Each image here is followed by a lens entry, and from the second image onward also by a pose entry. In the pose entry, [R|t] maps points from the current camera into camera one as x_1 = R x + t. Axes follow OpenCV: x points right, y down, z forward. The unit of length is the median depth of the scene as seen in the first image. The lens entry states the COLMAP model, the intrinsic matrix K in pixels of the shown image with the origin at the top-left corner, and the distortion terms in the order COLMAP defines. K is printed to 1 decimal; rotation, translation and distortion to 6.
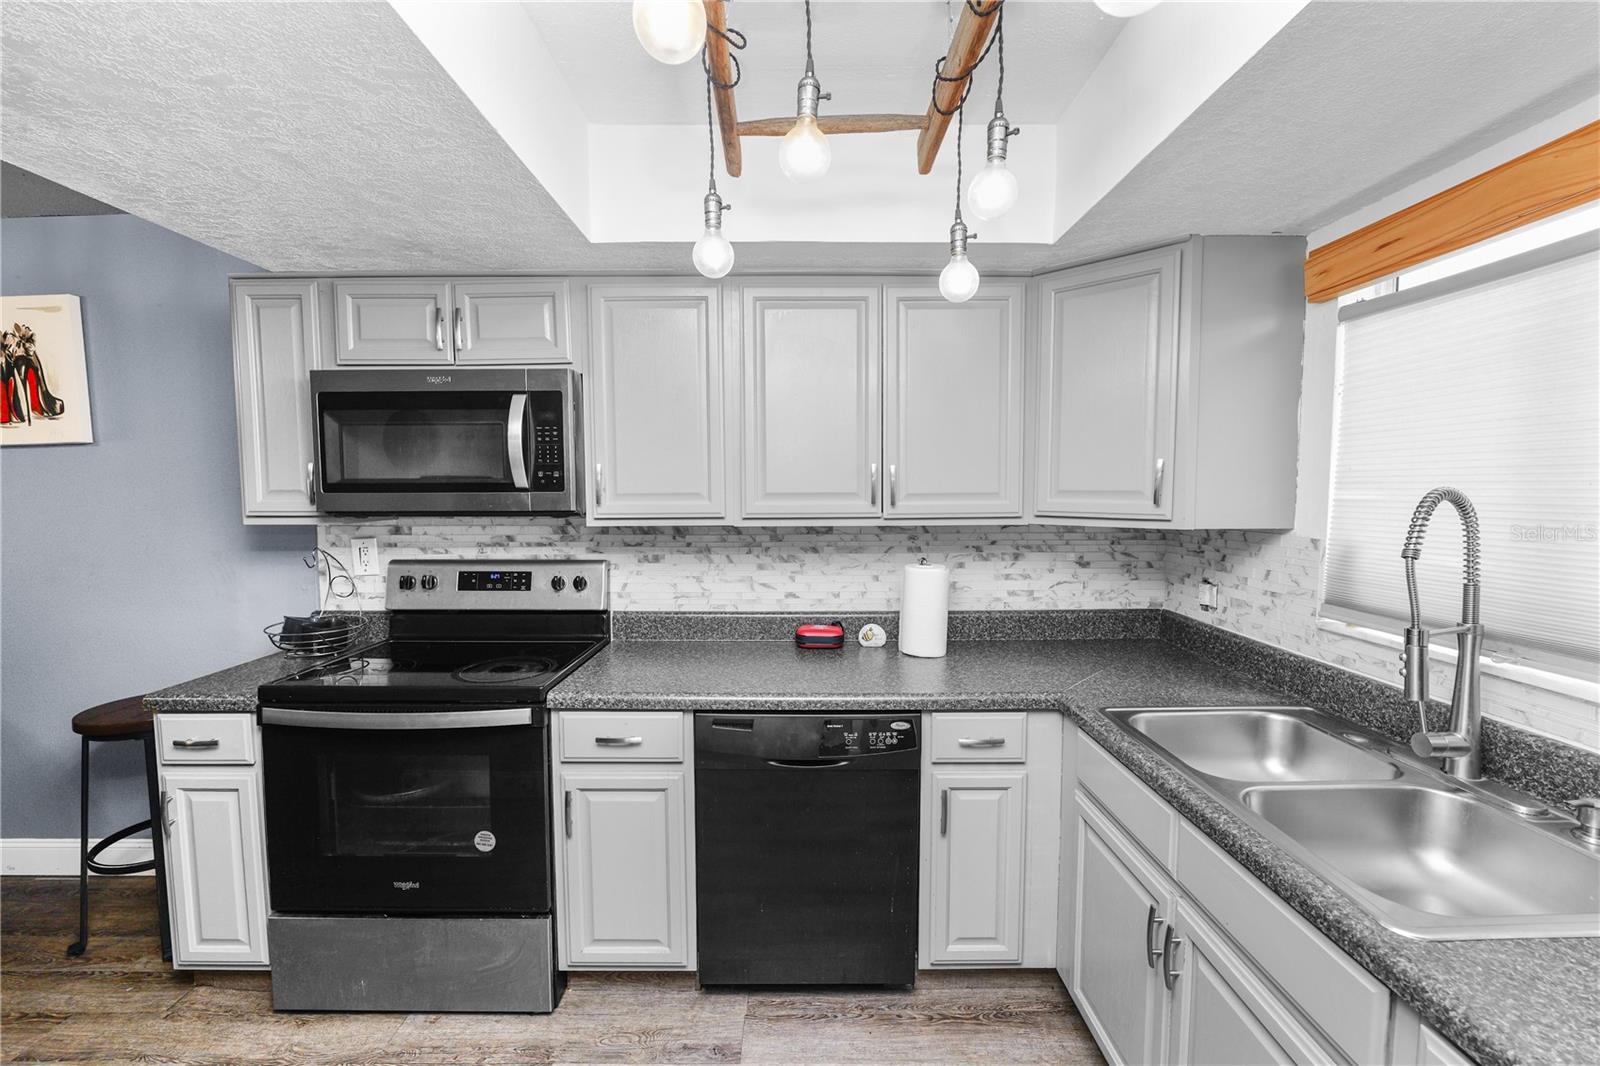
lens RADIAL K [[652.4, 0, 796.6], [0, 652.4, 529.7], [0, 0, 1]] dist [-0.012430, 0.000717]
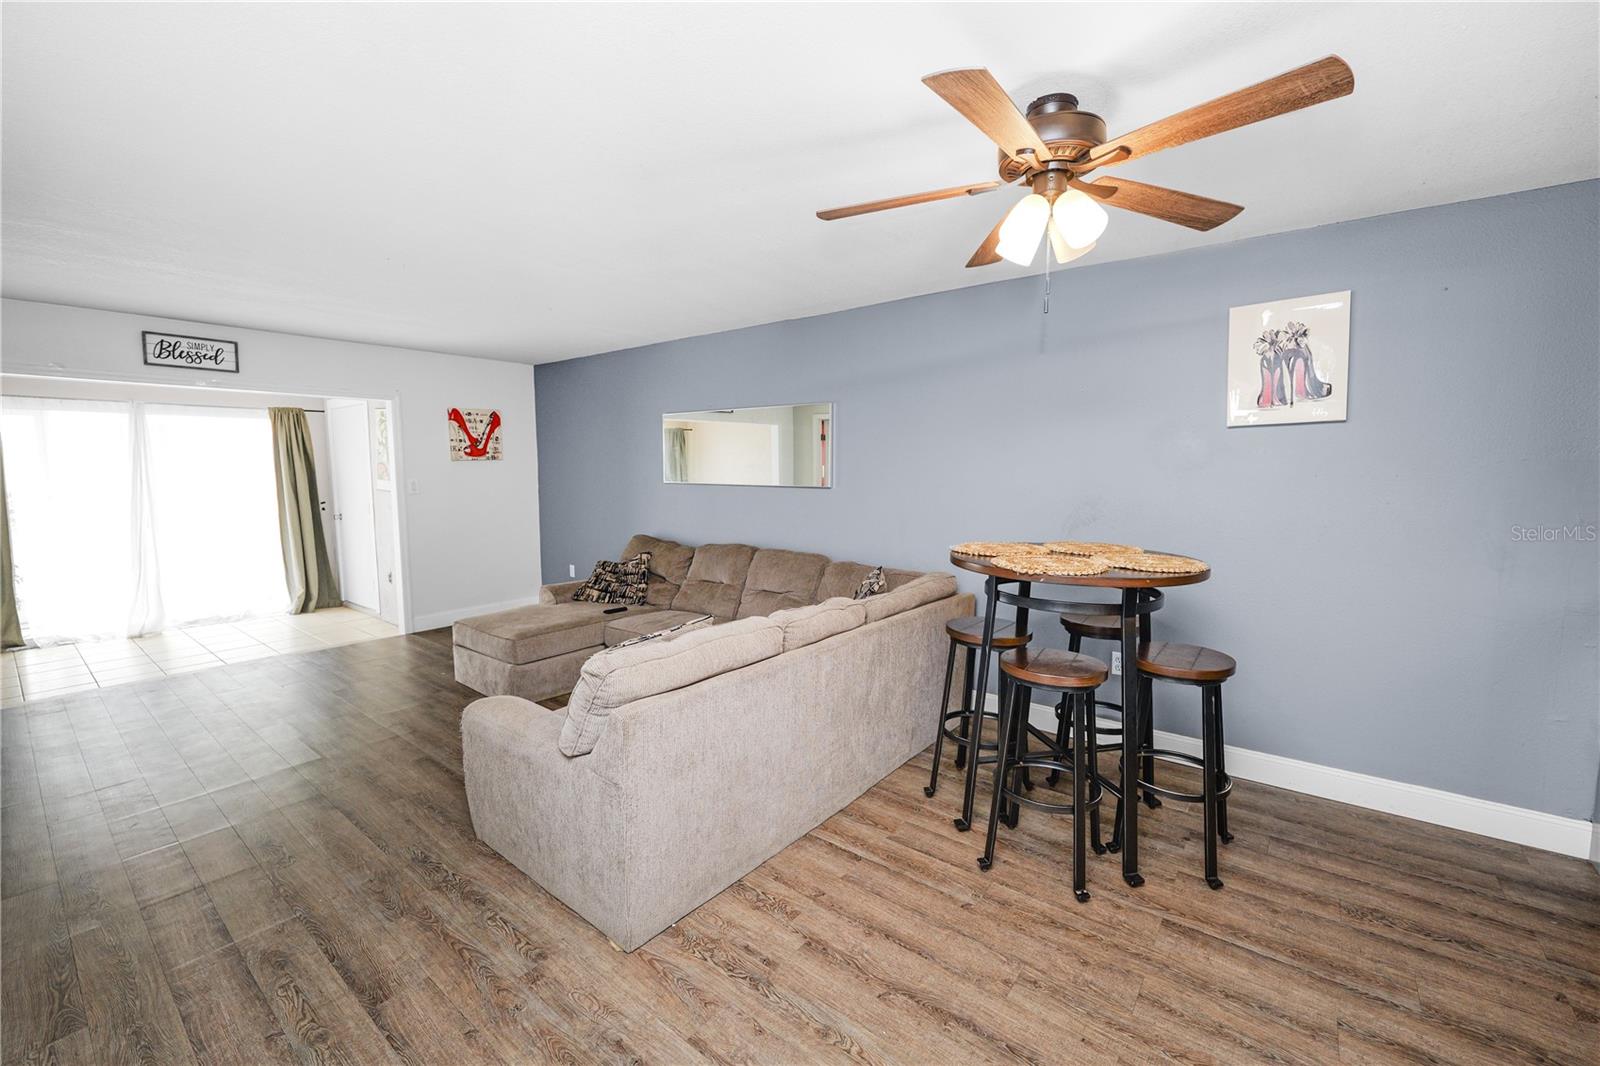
lens RADIAL K [[652.4, 0, 799.8], [0, 652.4, 529.8], [0, 0, 1]] dist [-0.012430, 0.000717]
pose [[0.782364, 0.061570, -0.619771, -1.158015], [-0.039001, 0.997992, 0.049911, 0.041328], [0.621599, -0.014877, 0.783194, -0.522641]]
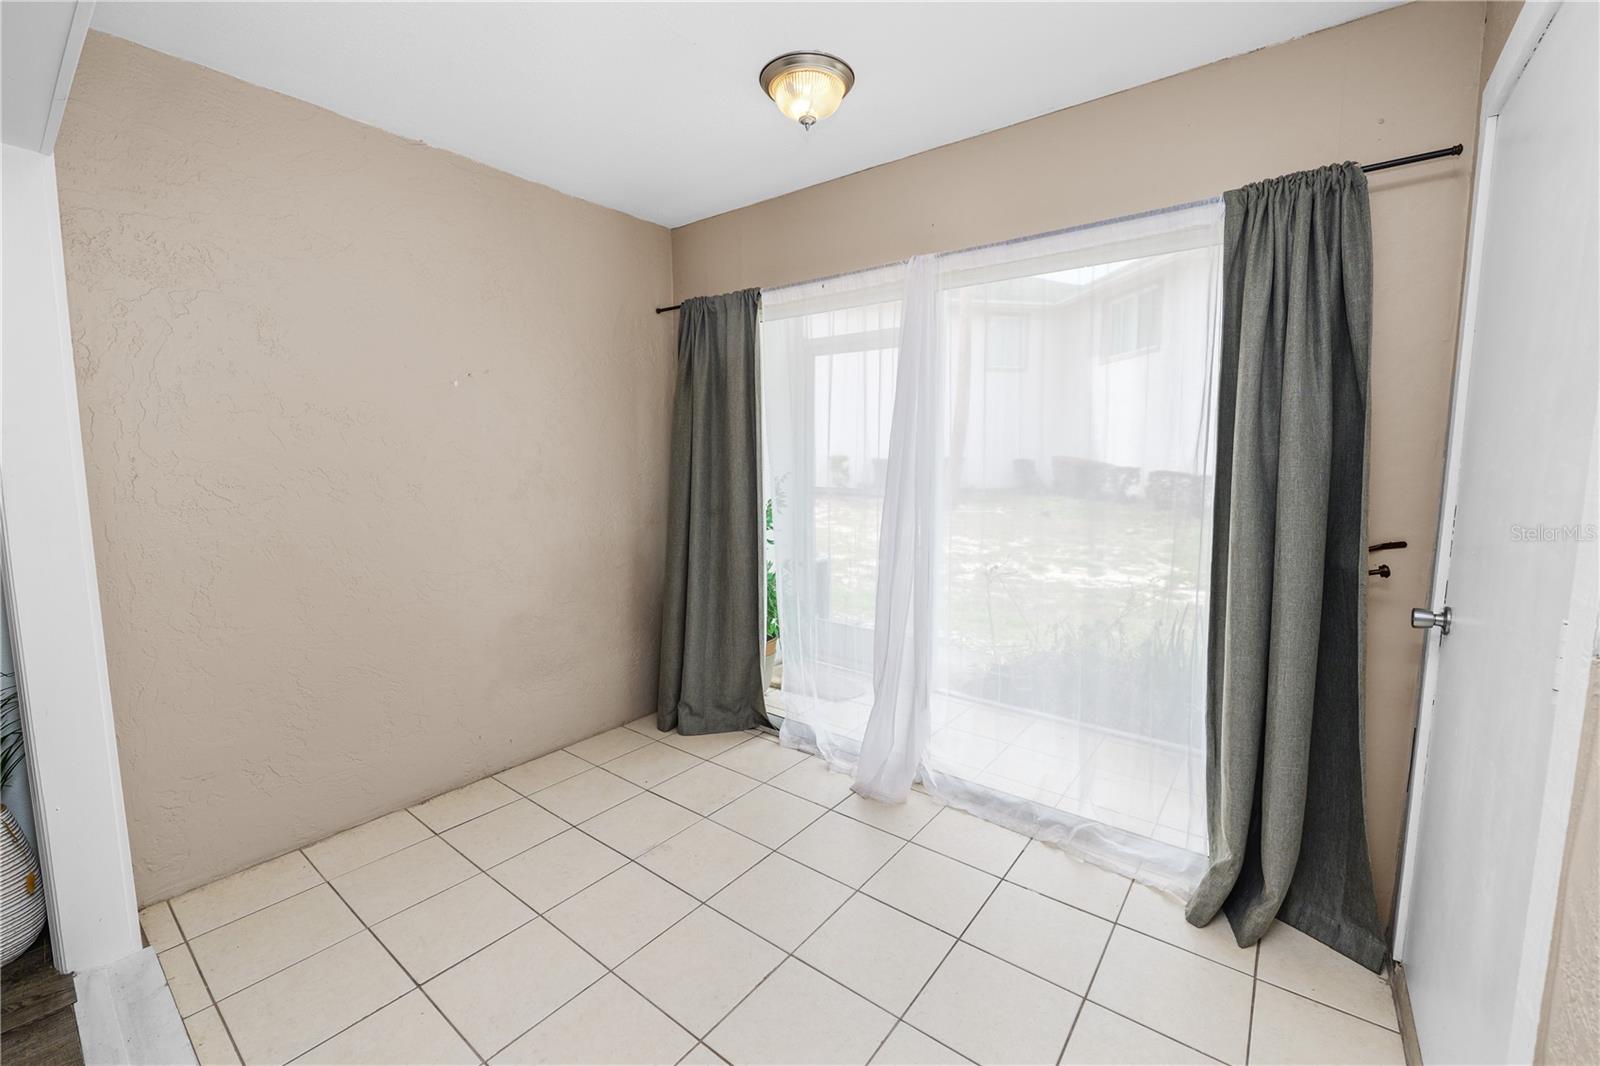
lens RADIAL K [[652.4, 0, 801.3], [0, 652.4, 524.0], [0, 0, 1]] dist [-0.012430, 0.000717]
pose [[-0.616772, 0.092627, -0.781673, -3.852546], [-0.044716, 0.987326, 0.152279, 0.043068], [0.785871, 0.128874, -0.604812, 0.405526]]
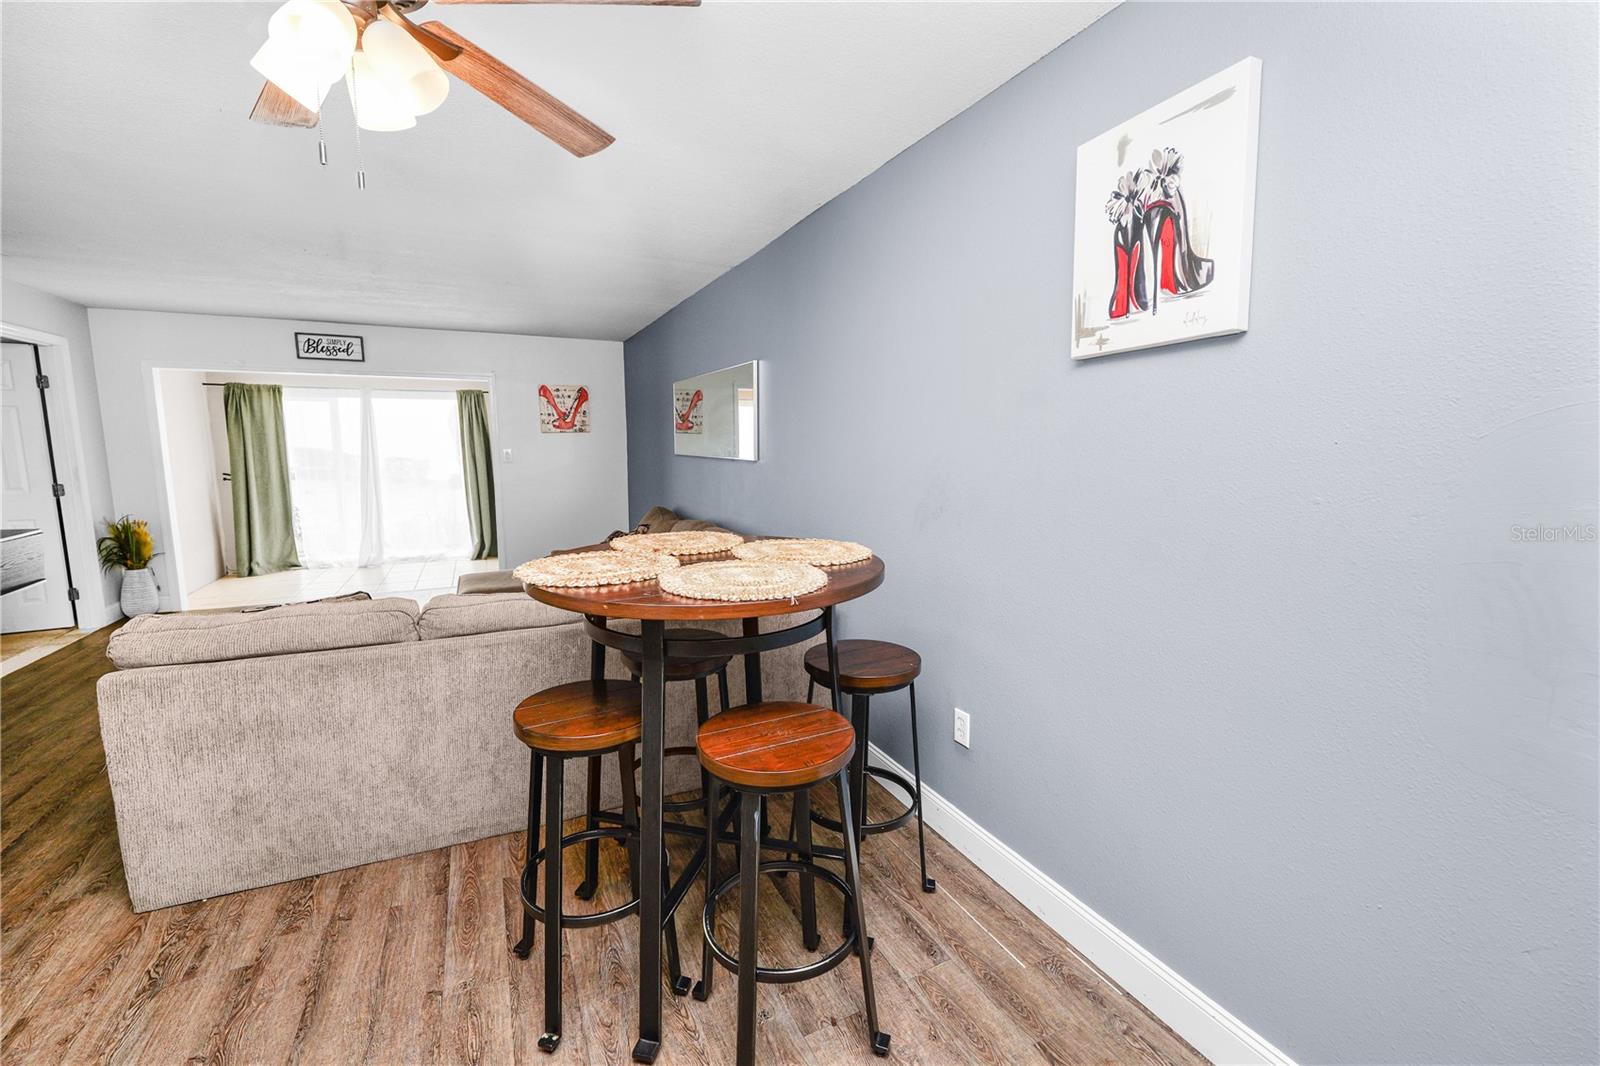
lens RADIAL K [[652.4, 0, 796.8], [0, 652.4, 530.8], [0, 0, 1]] dist [-0.012430, 0.000717]
pose [[0.432957, 0.123128, -0.892966, -0.753698], [-0.057520, 0.992382, 0.108947, 0.000850], [0.899578, 0.004194, 0.436741, 0.404731]]
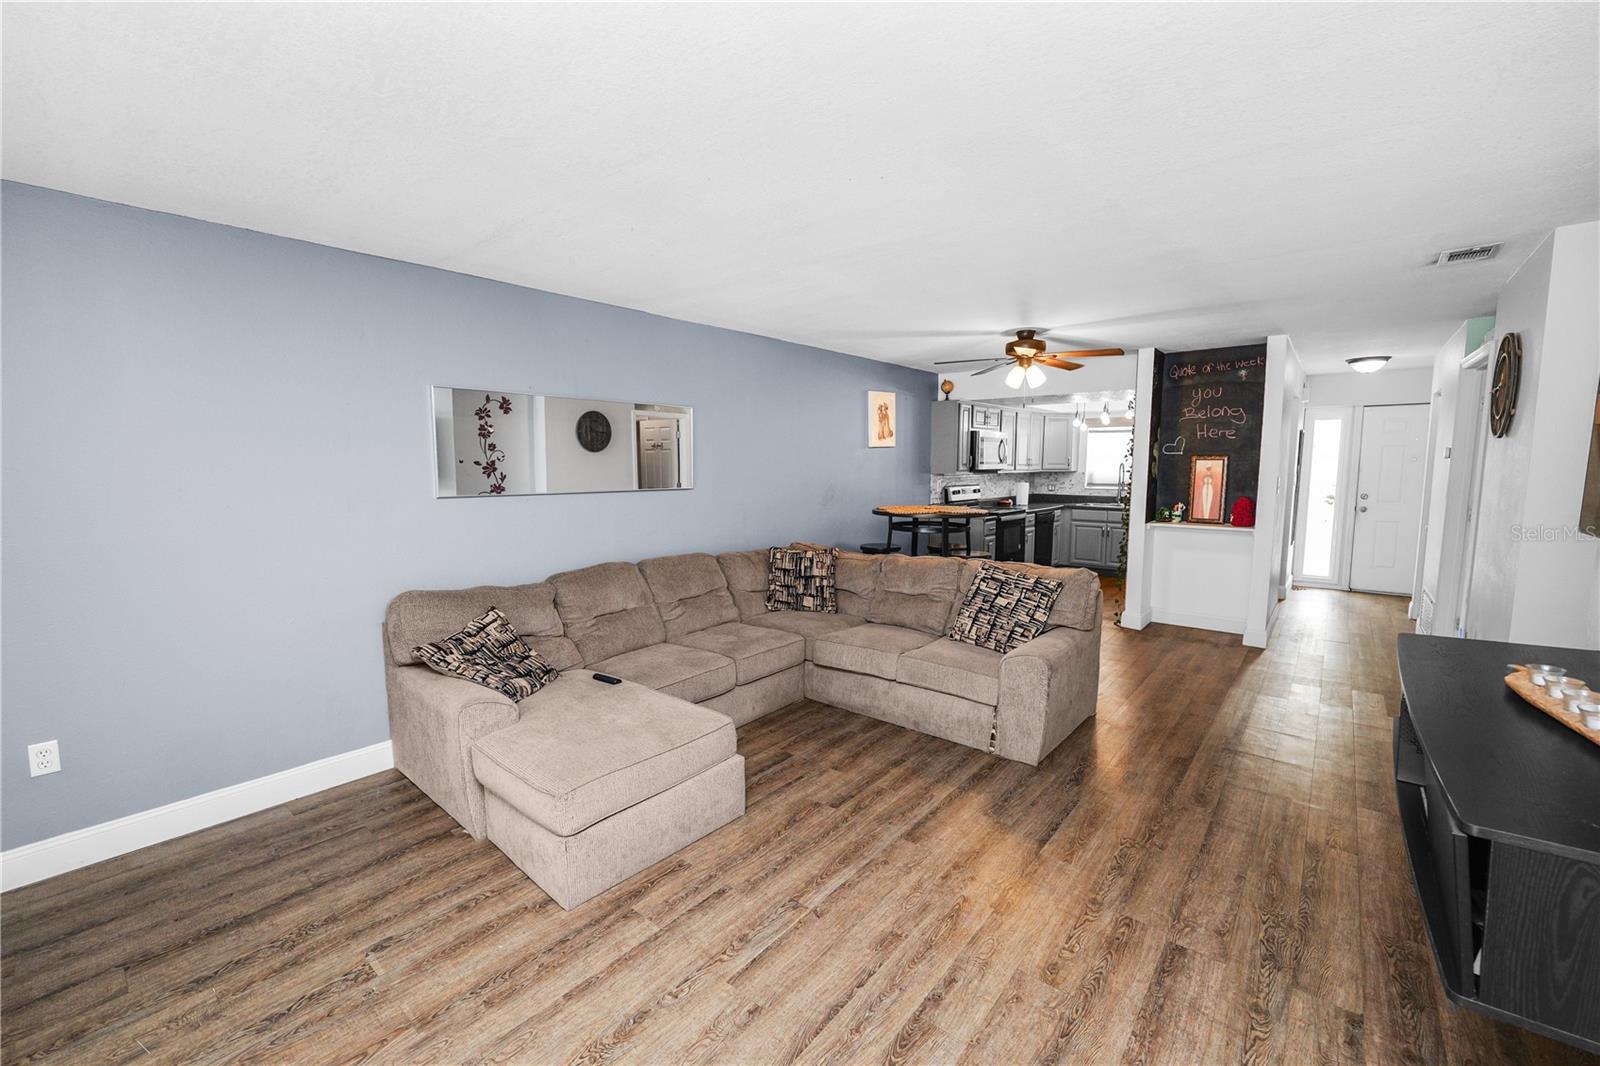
lens RADIAL K [[652.4, 0, 797.8], [0, 652.4, 530.9], [0, 0, 1]] dist [-0.012430, 0.000717]
pose [[0.649266, -0.080098, 0.756332, -3.577735], [0.049046, 0.996779, 0.063459, 0.027848], [-0.758978, -0.004107, 0.651103, -0.521631]]
